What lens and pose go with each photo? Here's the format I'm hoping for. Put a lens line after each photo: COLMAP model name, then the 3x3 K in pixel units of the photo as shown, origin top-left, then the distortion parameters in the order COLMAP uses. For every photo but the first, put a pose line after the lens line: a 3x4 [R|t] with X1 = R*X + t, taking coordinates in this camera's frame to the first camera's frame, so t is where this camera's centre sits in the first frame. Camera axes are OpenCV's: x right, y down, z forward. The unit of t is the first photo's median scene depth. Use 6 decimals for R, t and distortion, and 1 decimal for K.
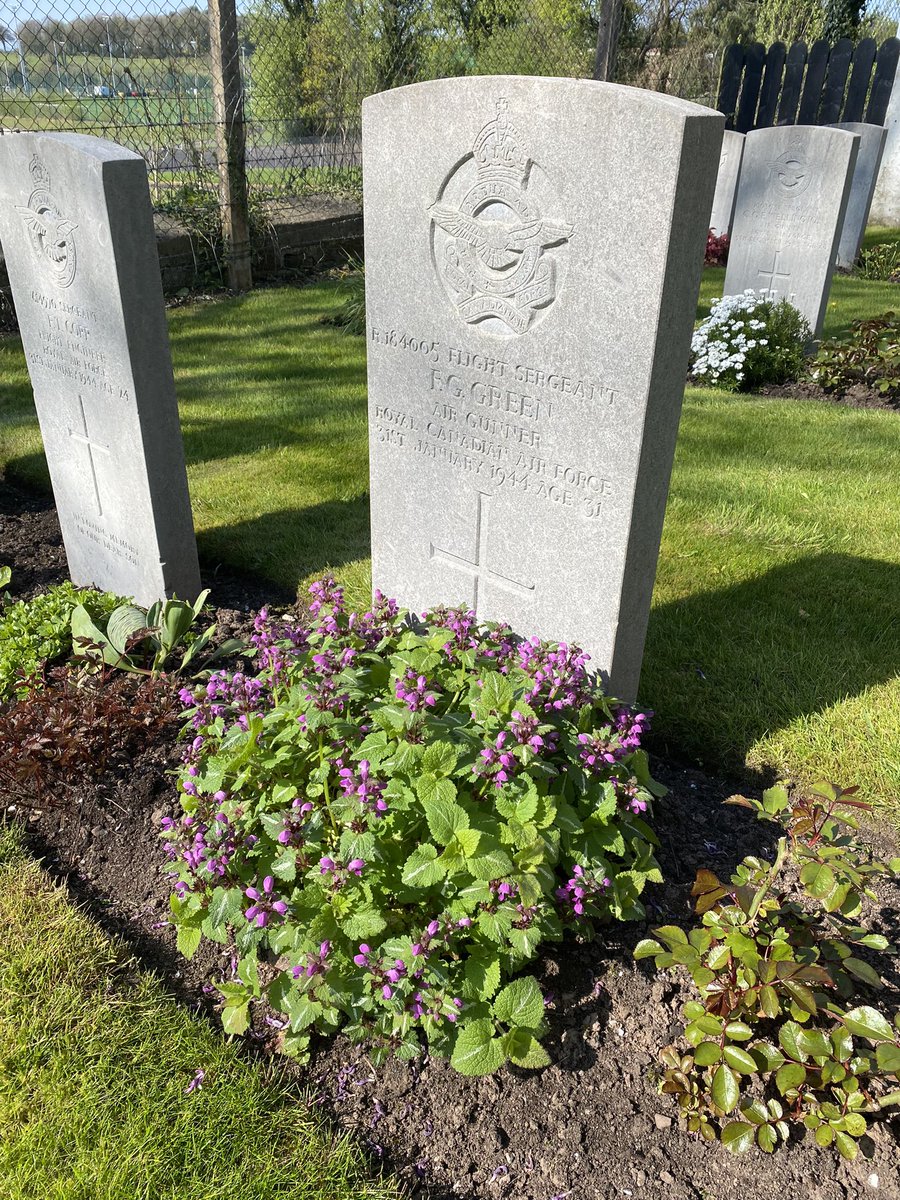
lens RADIAL K [[887.6, 0, 455.4], [0, 887.6, 598.6], [0, 0, 1]] dist [0.006187, -0.001203]
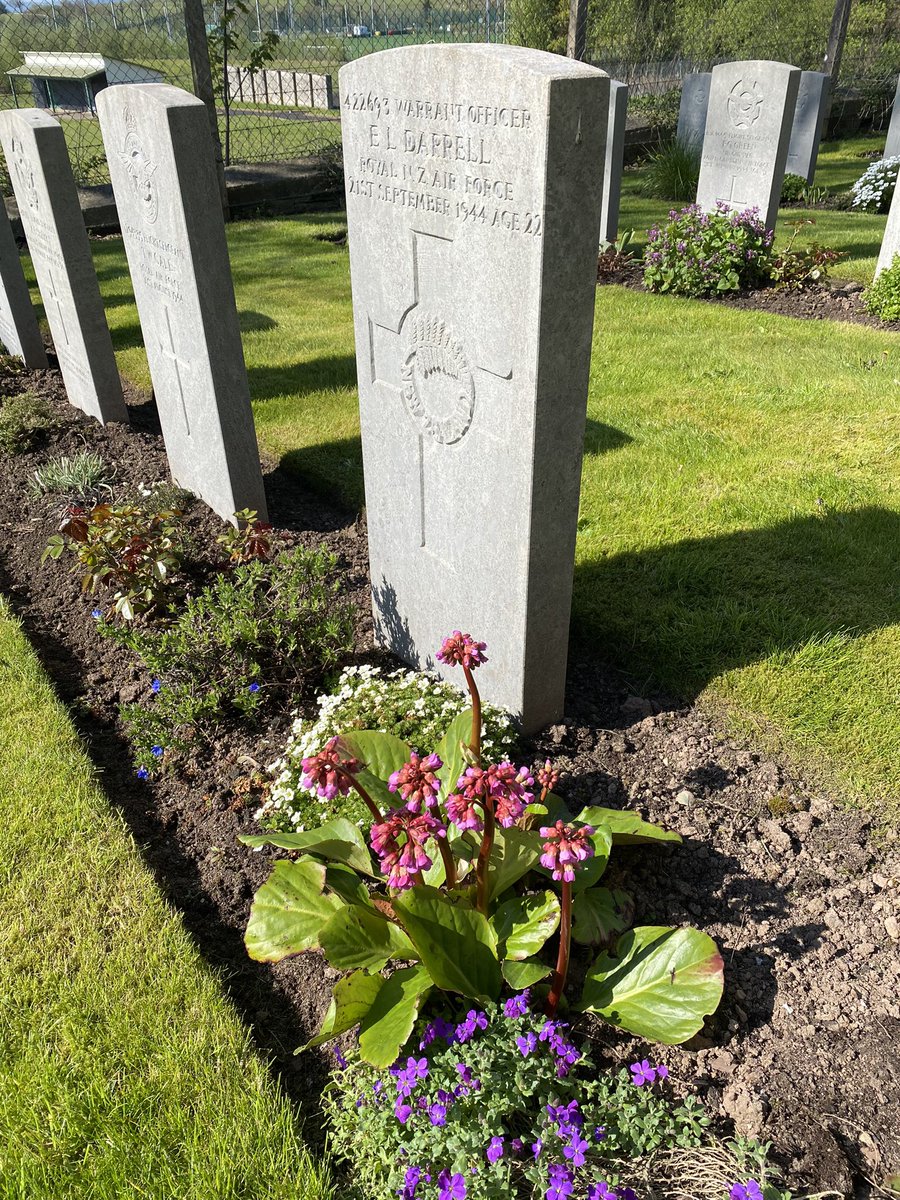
lens RADIAL K [[887.6, 0, 455.4], [0, 887.6, 598.6], [0, 0, 1]] dist [0.006187, -0.001203]
pose [[0.971080, 0.094792, -0.219131, -0.040380], [-0.081692, 0.994328, 0.068106, 0.490779], [0.224344, -0.048235, 0.973316, -0.983303]]
